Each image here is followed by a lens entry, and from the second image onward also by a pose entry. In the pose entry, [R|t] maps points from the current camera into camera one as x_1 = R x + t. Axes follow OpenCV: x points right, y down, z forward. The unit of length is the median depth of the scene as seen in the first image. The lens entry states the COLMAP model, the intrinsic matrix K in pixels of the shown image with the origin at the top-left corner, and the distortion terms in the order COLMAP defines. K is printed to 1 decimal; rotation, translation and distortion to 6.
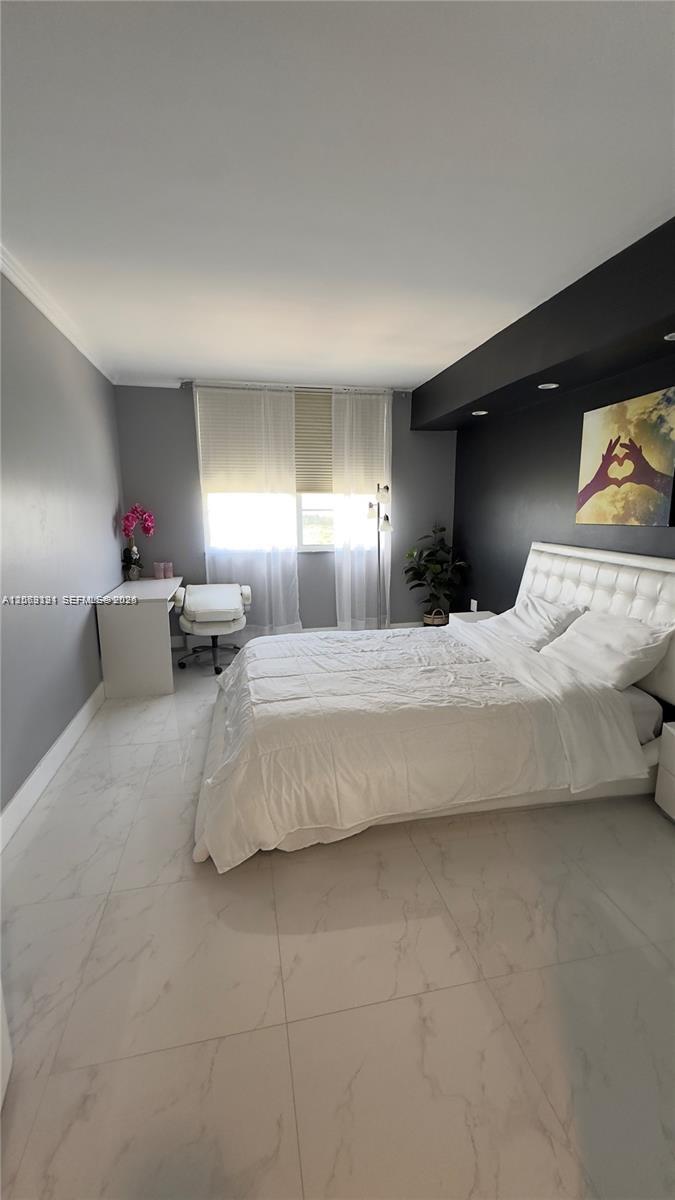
lens RADIAL K [[478.8, 0, 337.5], [0, 478.8, 600.0], [0, 0, 1]] dist [0.001052, 0.000033]
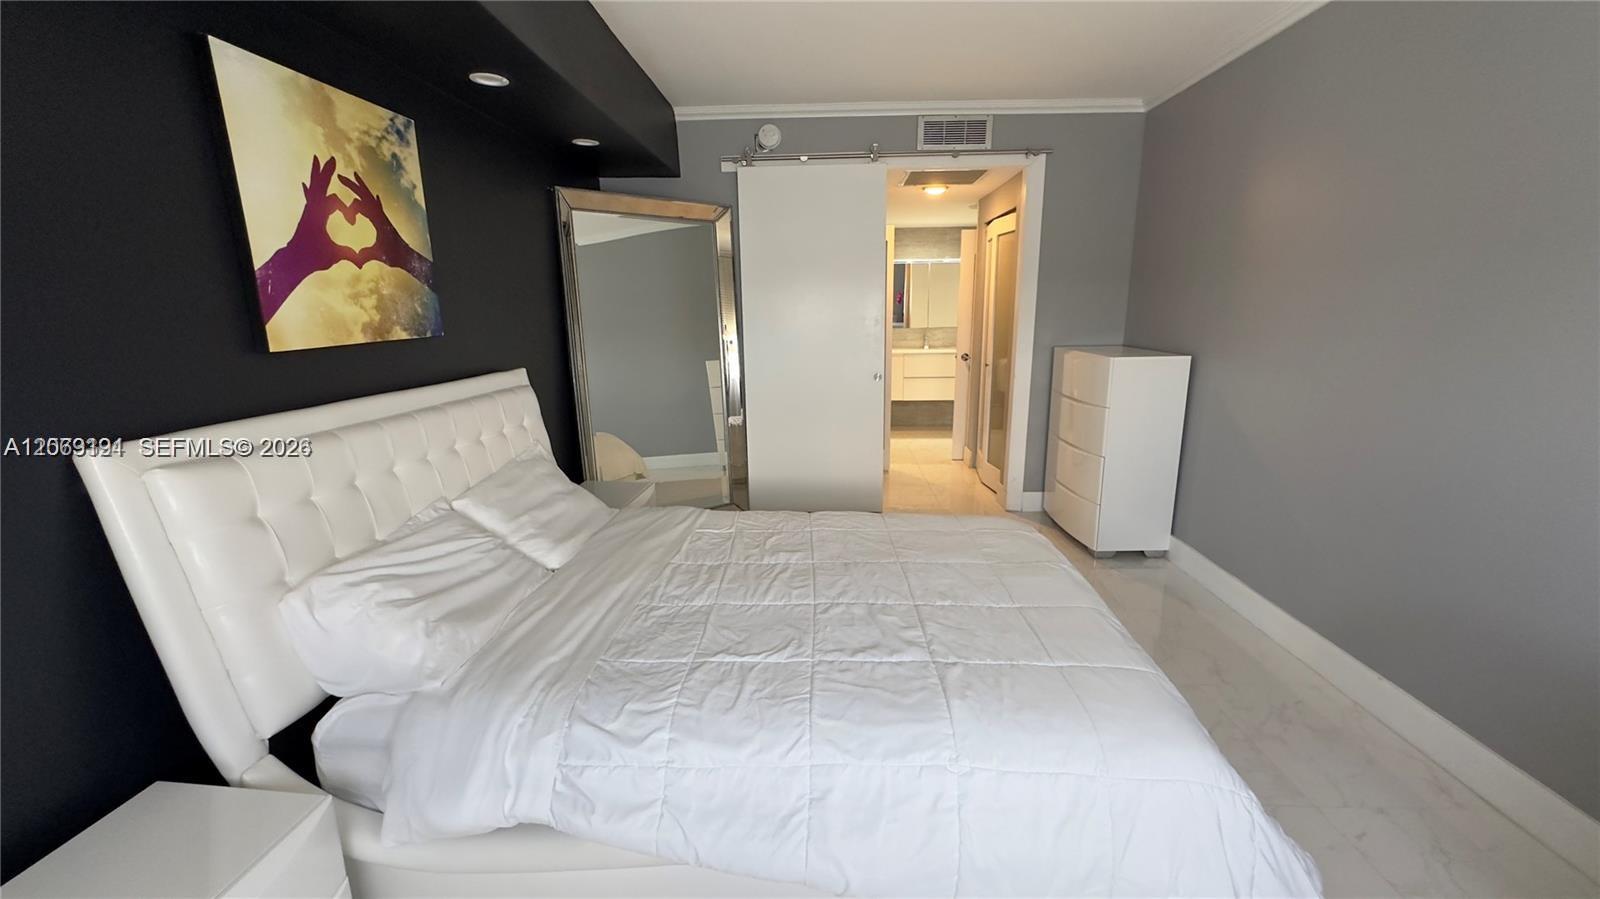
lens RADIAL K [[638.4, 0, 800.0], [0, 638.4, 449.5], [0, 0, 1]] dist [0.001052, 0.000033]
pose [[-0.967807, -0.034115, 0.249370, -0.029765], [0.069872, 0.915413, 0.396405, -0.302542], [-0.241800, 0.401068, -0.883560, 1.600972]]
